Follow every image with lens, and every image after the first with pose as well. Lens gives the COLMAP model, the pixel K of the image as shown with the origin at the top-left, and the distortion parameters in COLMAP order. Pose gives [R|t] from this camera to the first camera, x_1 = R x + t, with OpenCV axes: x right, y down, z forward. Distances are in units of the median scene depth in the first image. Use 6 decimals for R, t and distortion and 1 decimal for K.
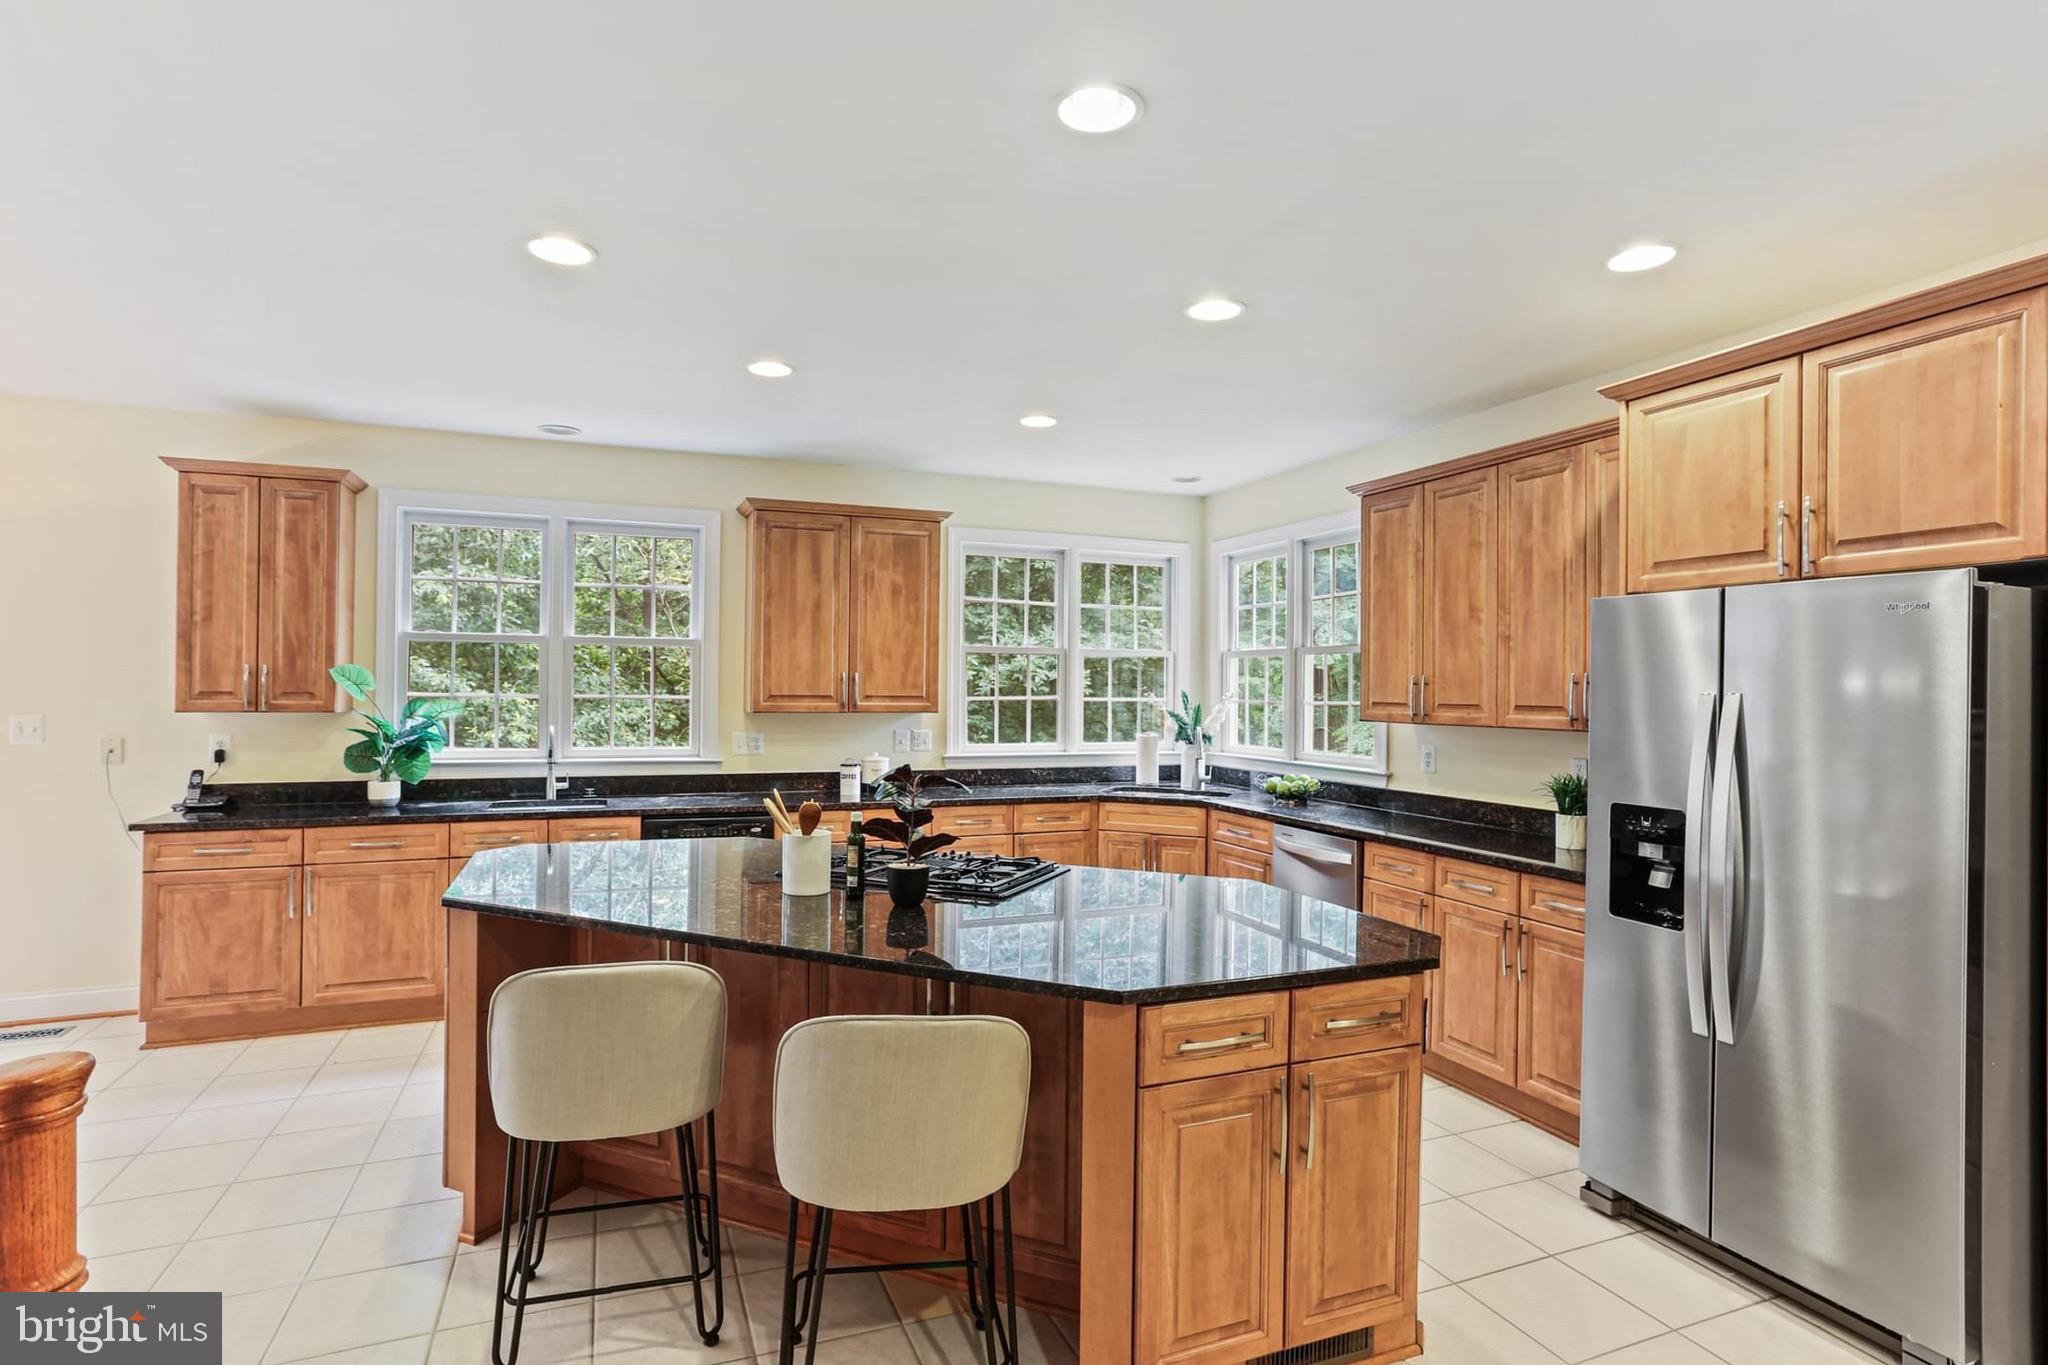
lens RADIAL K [[1007.9, 0, 1029.3], [0, 1007.9, 694.7], [0, 0, 1]] dist [-0.025751, 0.006616]
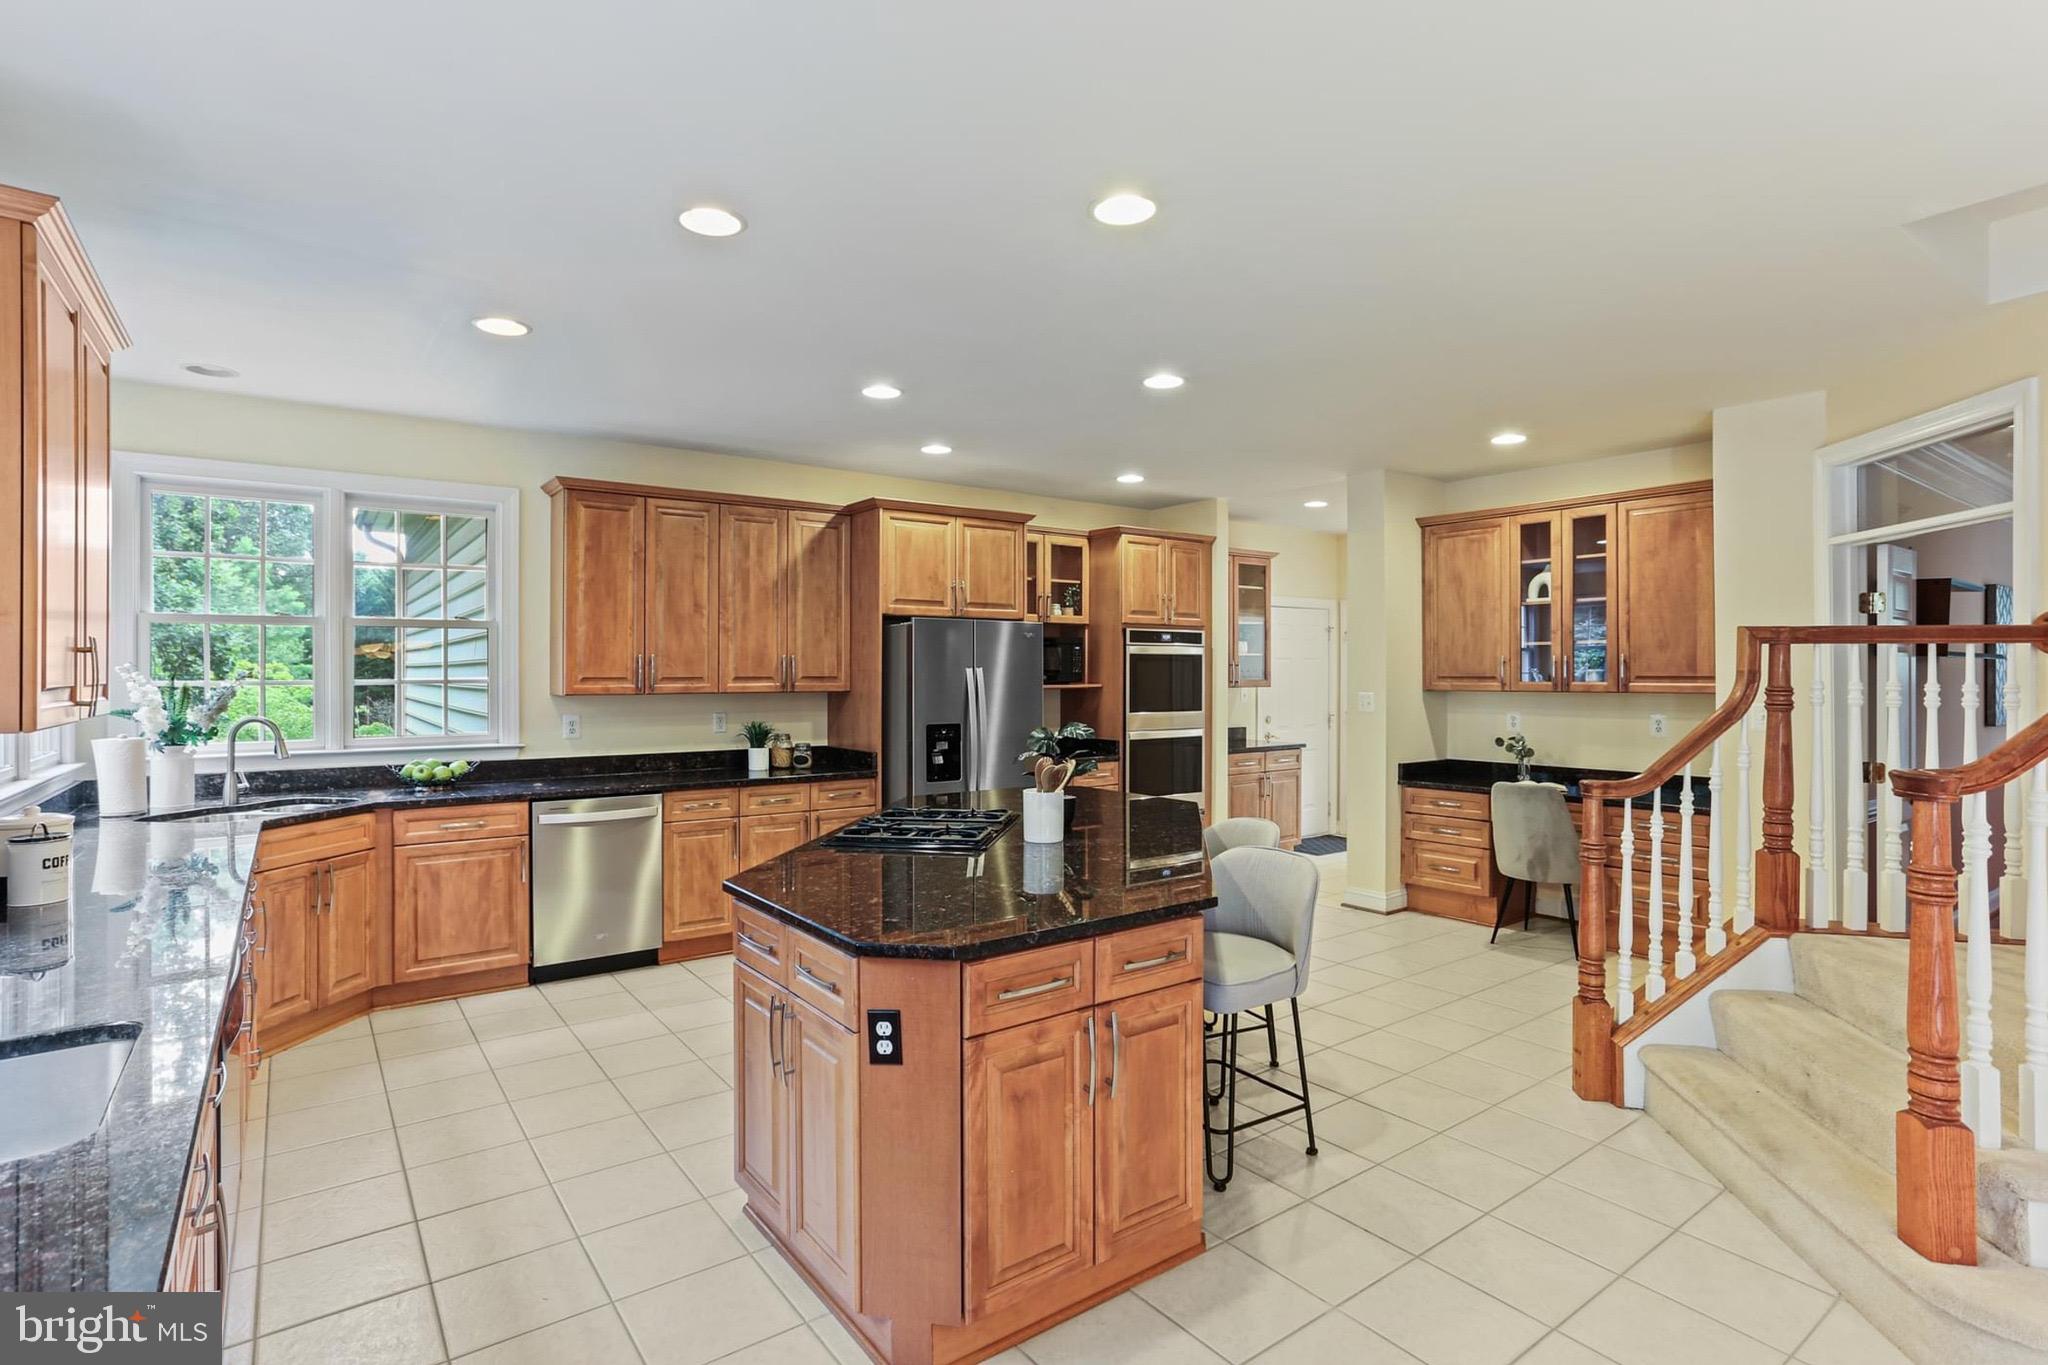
lens RADIAL K [[1007.9, 0, 1015.5], [0, 1007.9, 674.6], [0, 0, 1]] dist [-0.025751, 0.006616]
pose [[-0.280075, -0.012484, 0.959897, -0.824662], [0.010928, 0.999809, 0.016192, -0.009228], [-0.959916, 0.015024, -0.279886, 0.835747]]
